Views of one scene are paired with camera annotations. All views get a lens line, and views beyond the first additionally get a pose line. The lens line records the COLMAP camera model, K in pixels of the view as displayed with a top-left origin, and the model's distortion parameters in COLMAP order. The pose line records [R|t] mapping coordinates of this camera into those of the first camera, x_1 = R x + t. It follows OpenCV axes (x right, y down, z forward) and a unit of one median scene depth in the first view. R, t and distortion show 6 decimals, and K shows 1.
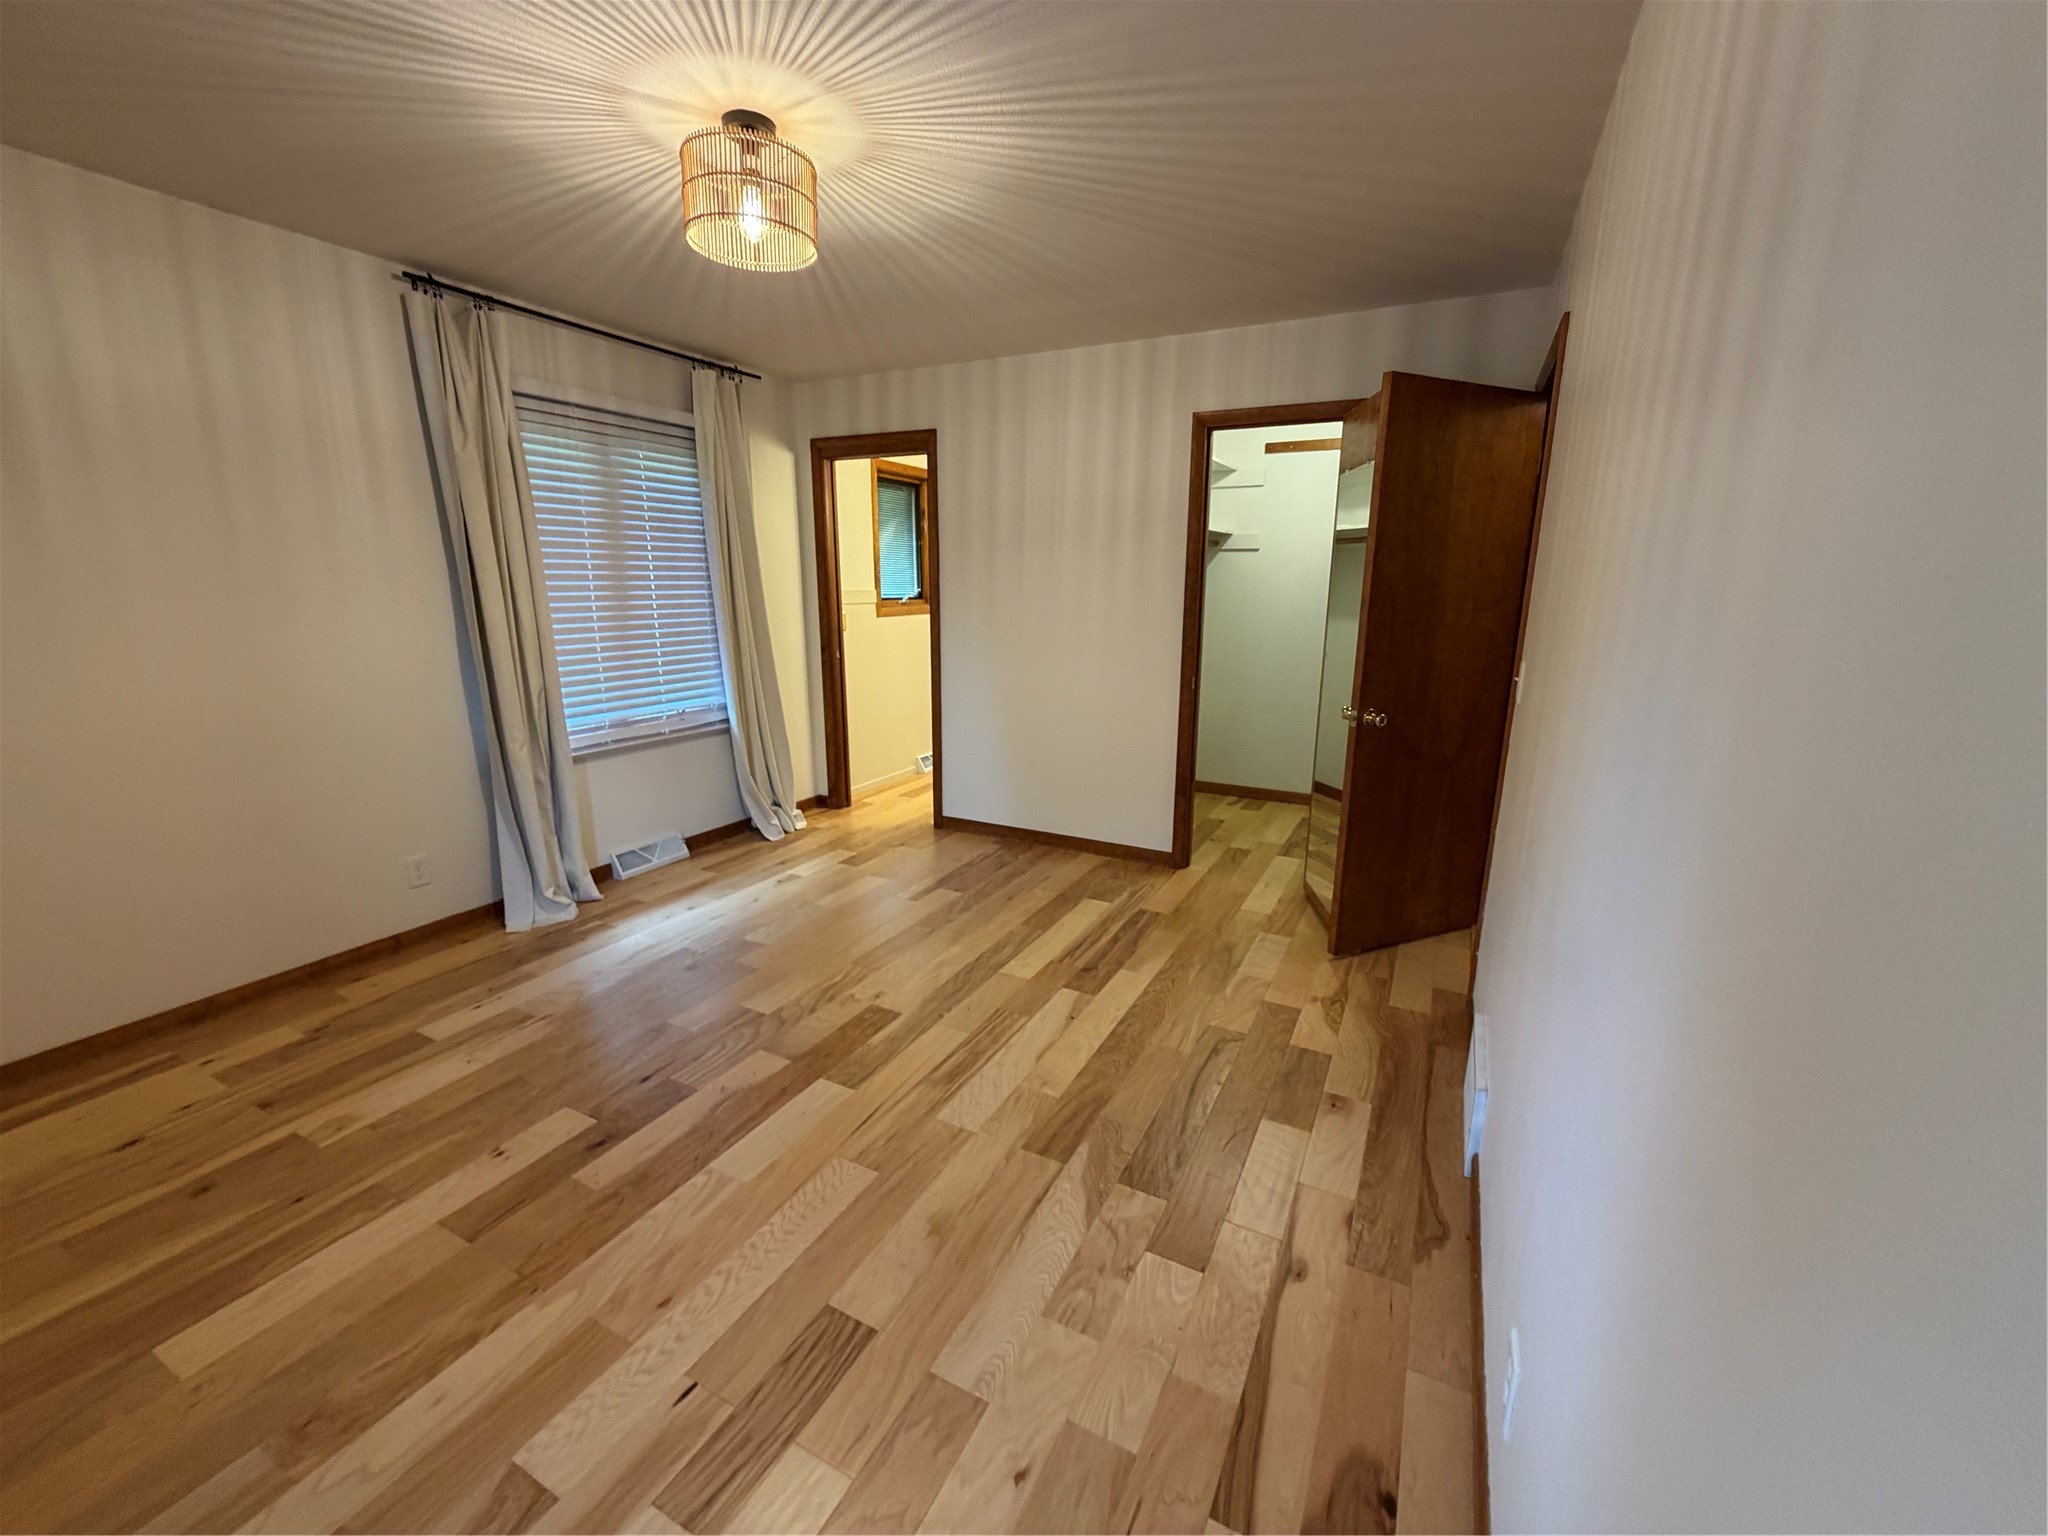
lens RADIAL K [[819.7, 0, 1029.3], [0, 819.7, 772.2], [0, 0, 1]] dist [0.000690, -0.000581]
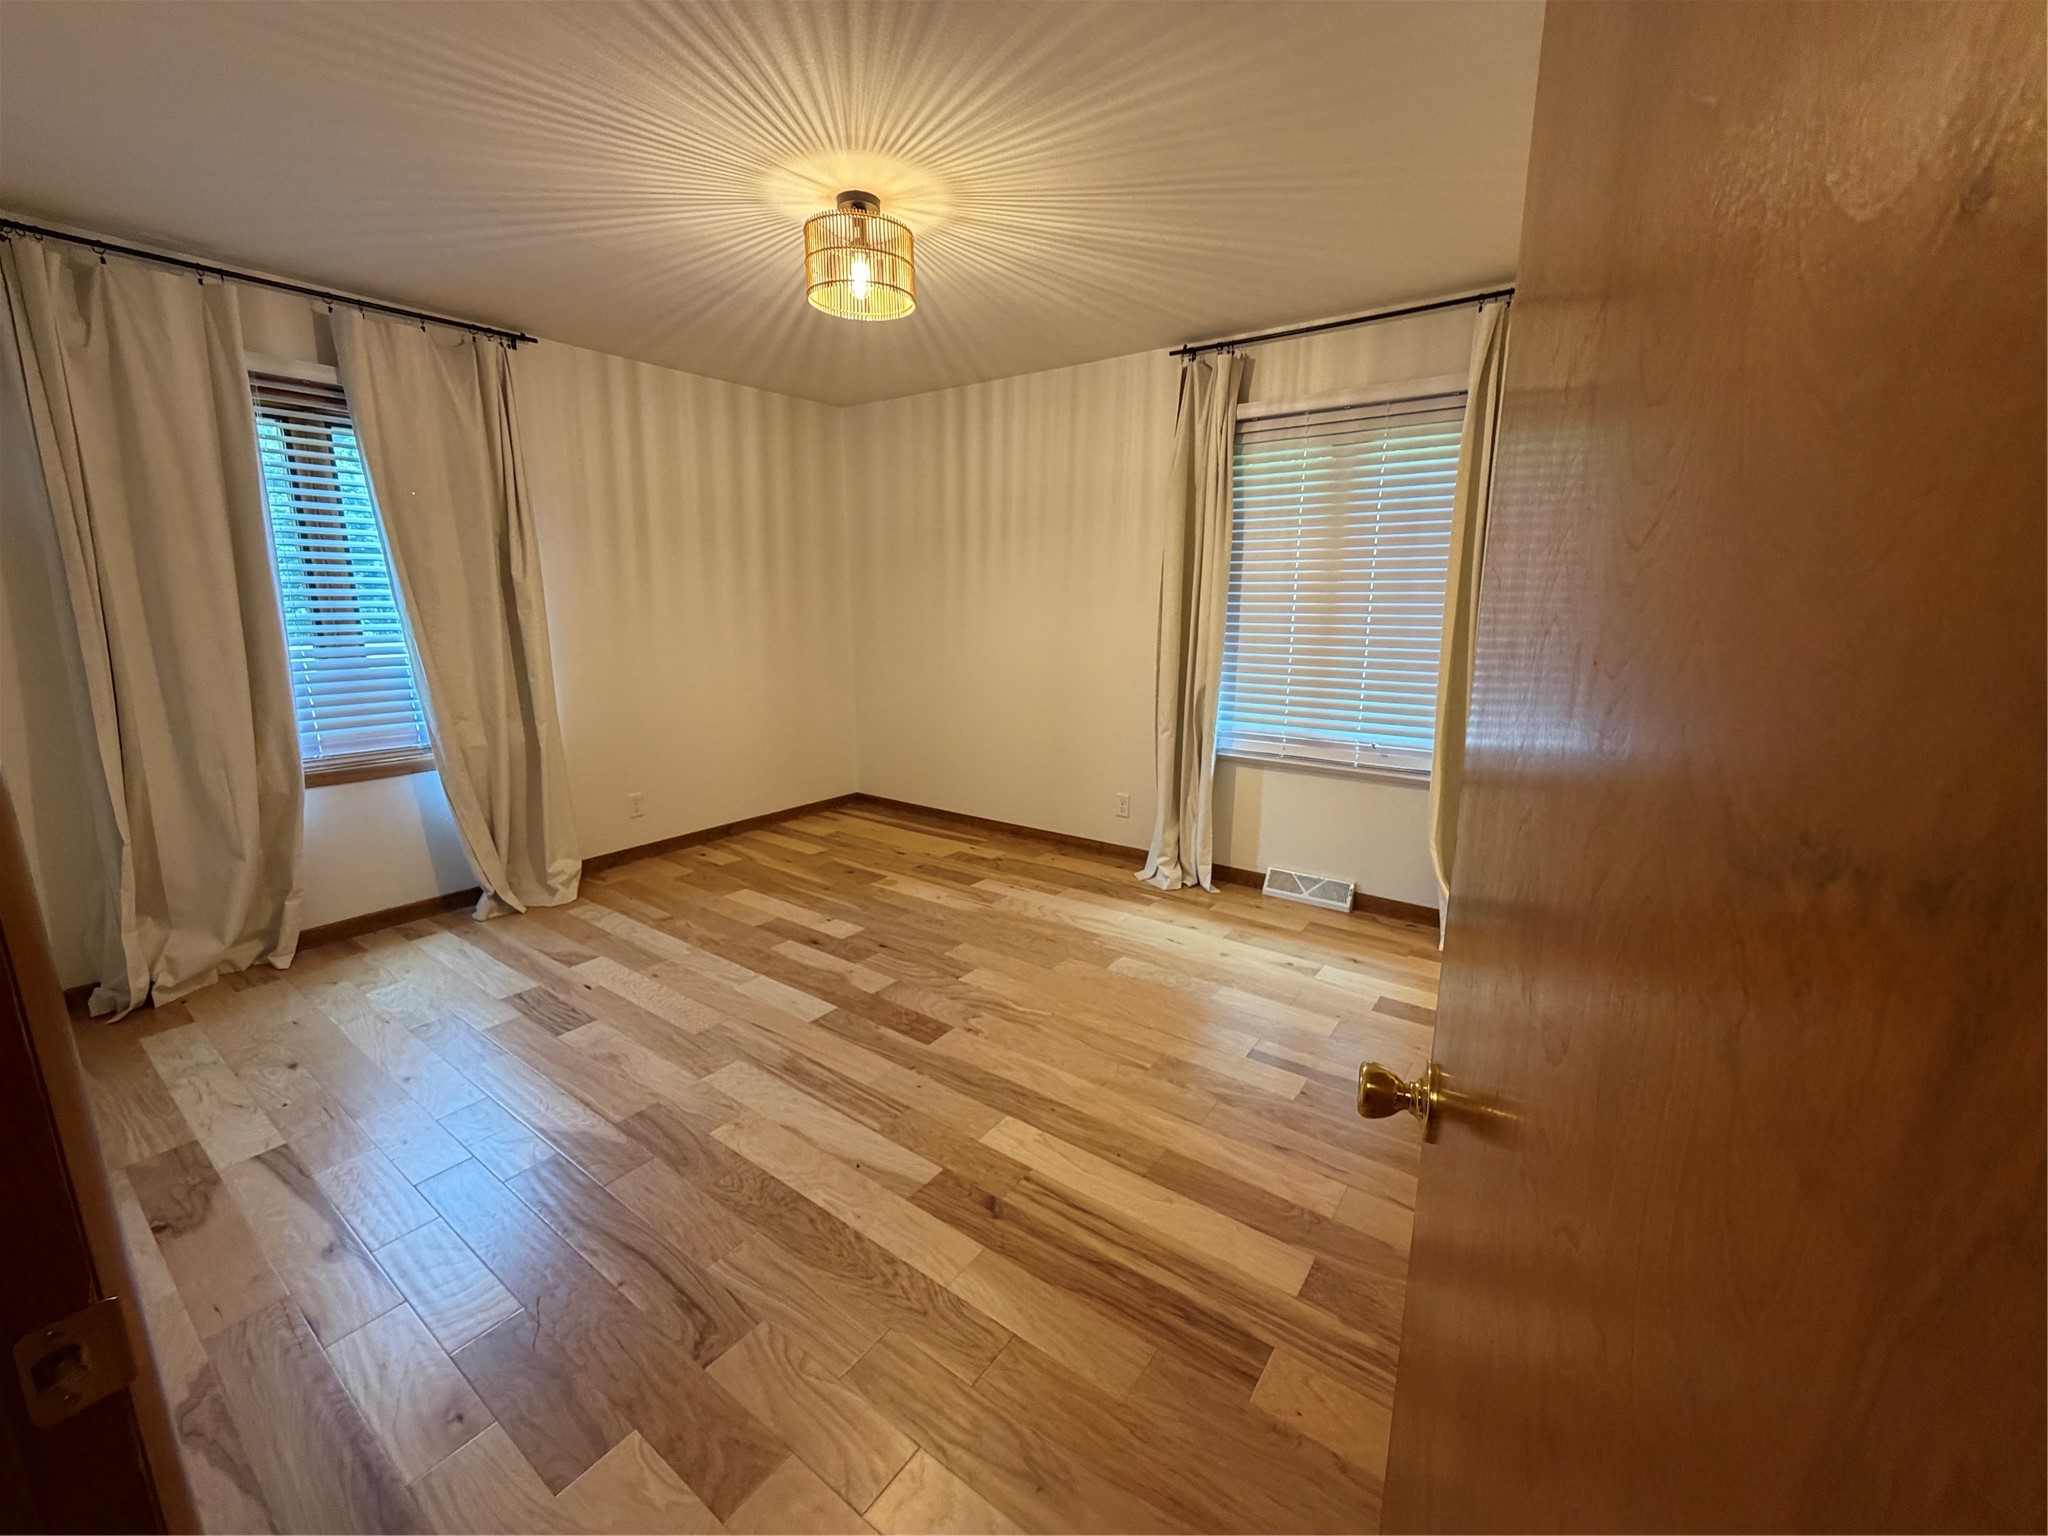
lens RADIAL K [[819.7, 0, 1027.3], [0, 819.7, 771.6], [0, 0, 1]] dist [0.000690, -0.000581]
pose [[-0.152984, 0.198694, -0.968048, 0.673872], [-0.230178, 0.945472, 0.230436, -0.242532], [0.961048, 0.258076, -0.098907, 1.127333]]
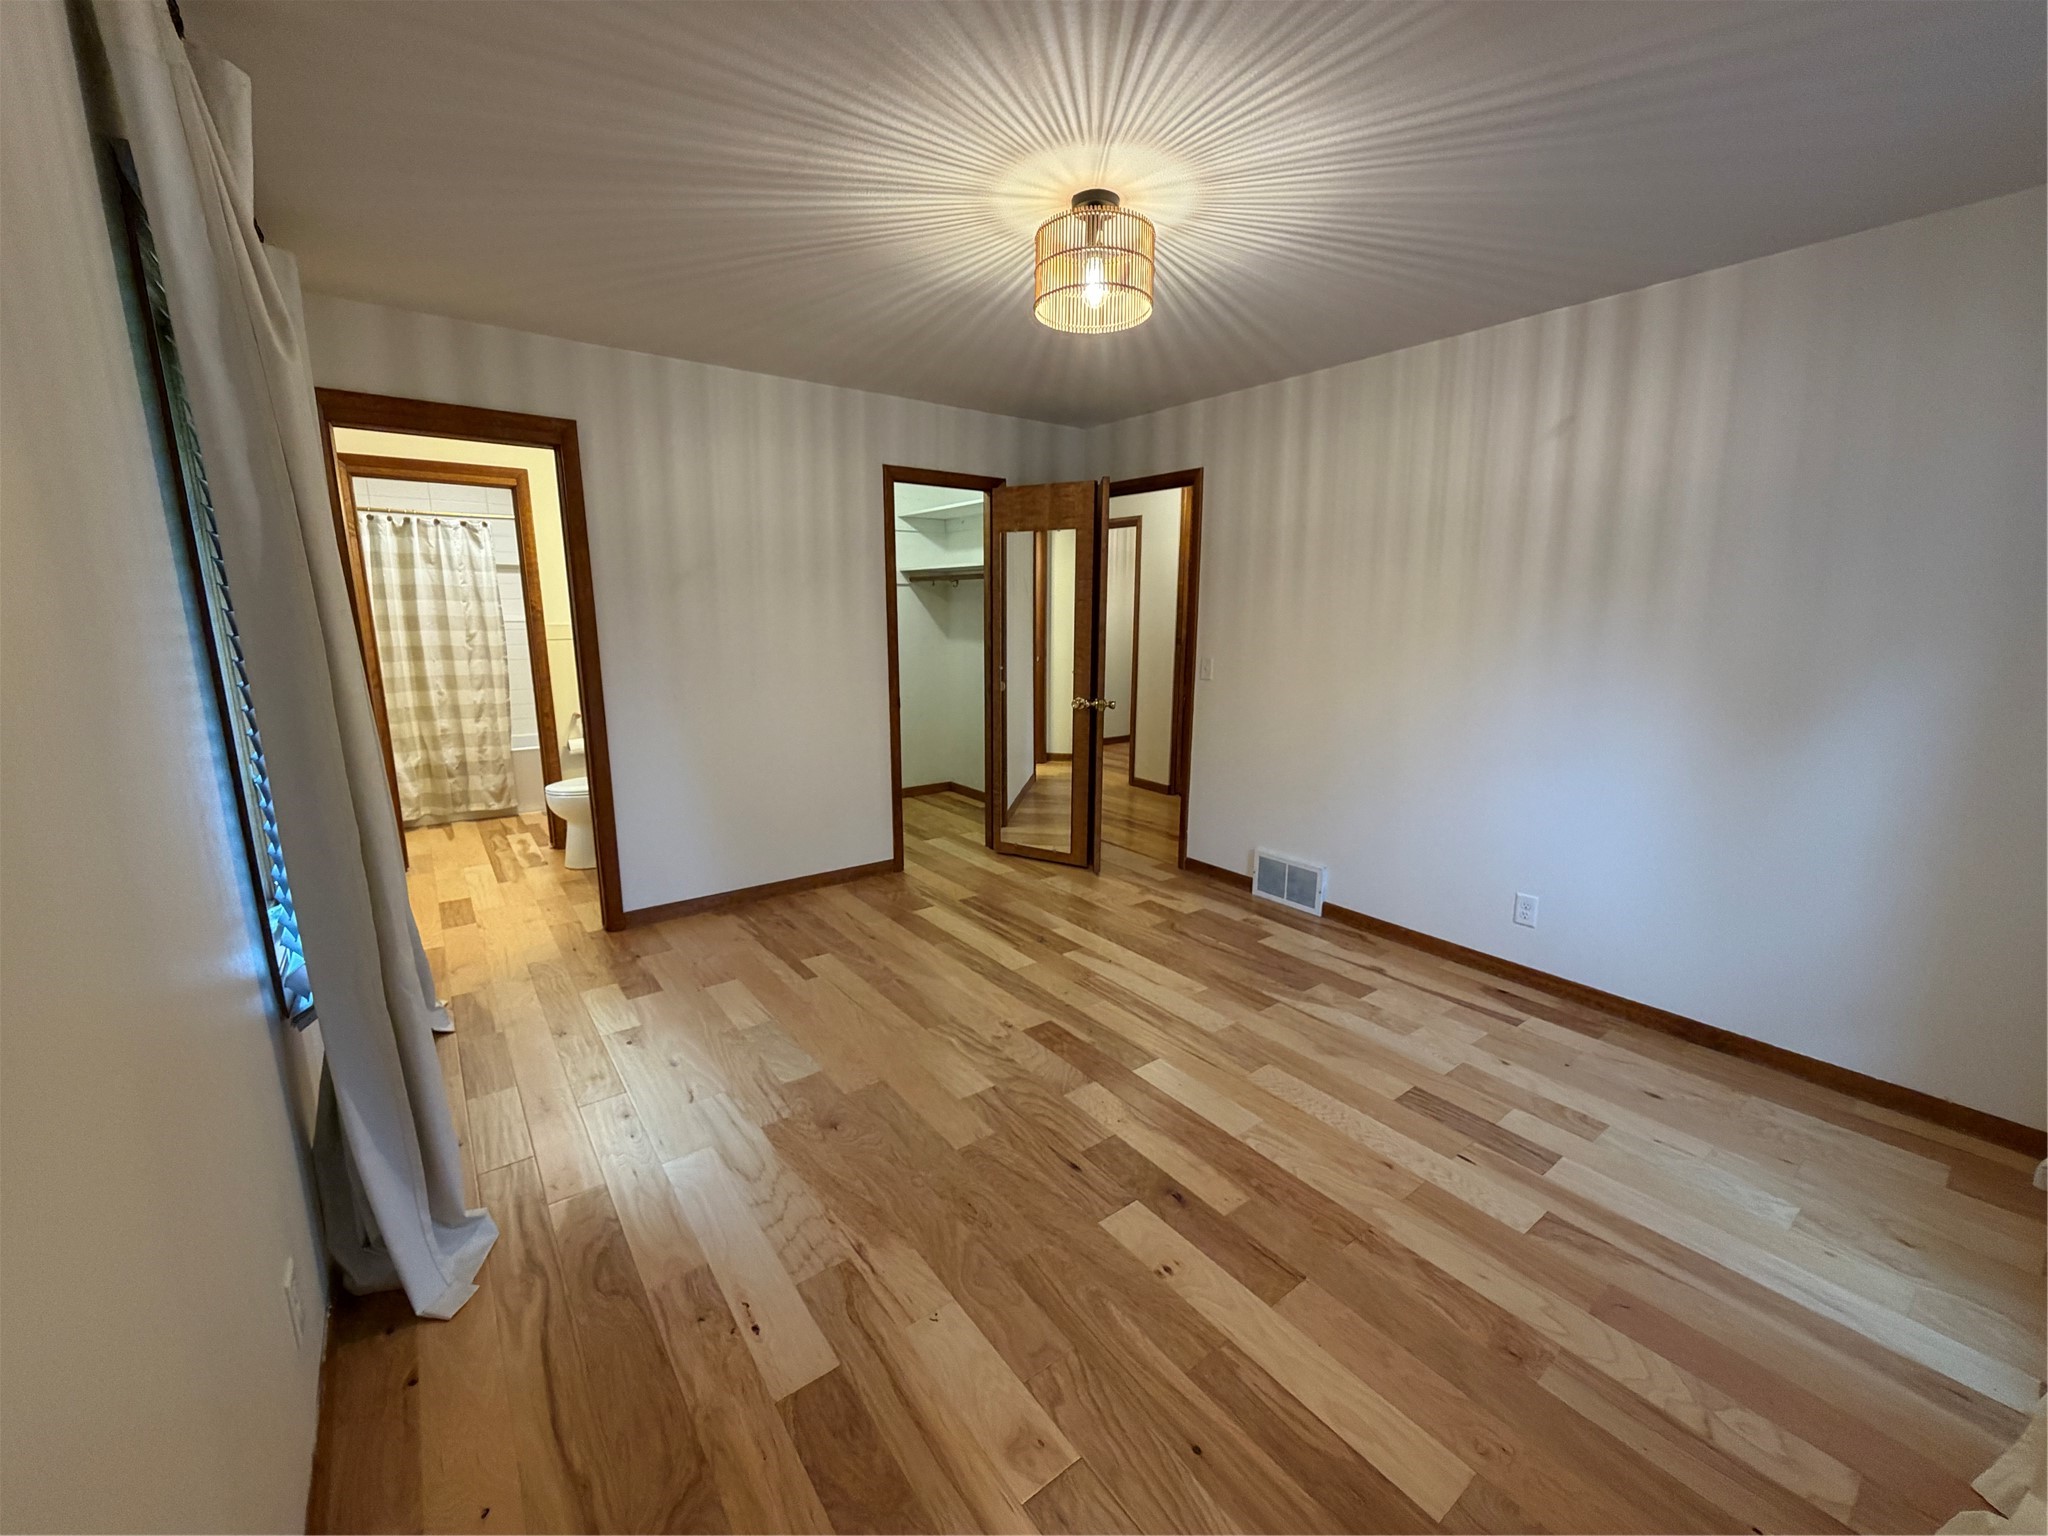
lens RADIAL K [[819.7, 0, 1027.7], [0, 819.7, 774.4], [0, 0, 1]] dist [0.000690, -0.000581]
pose [[0.433716, -0.187239, 0.881381, -1.055335], [0.205951, 0.972877, 0.105330, -0.136904], [-0.877197, 0.135838, 0.460514, 0.492576]]
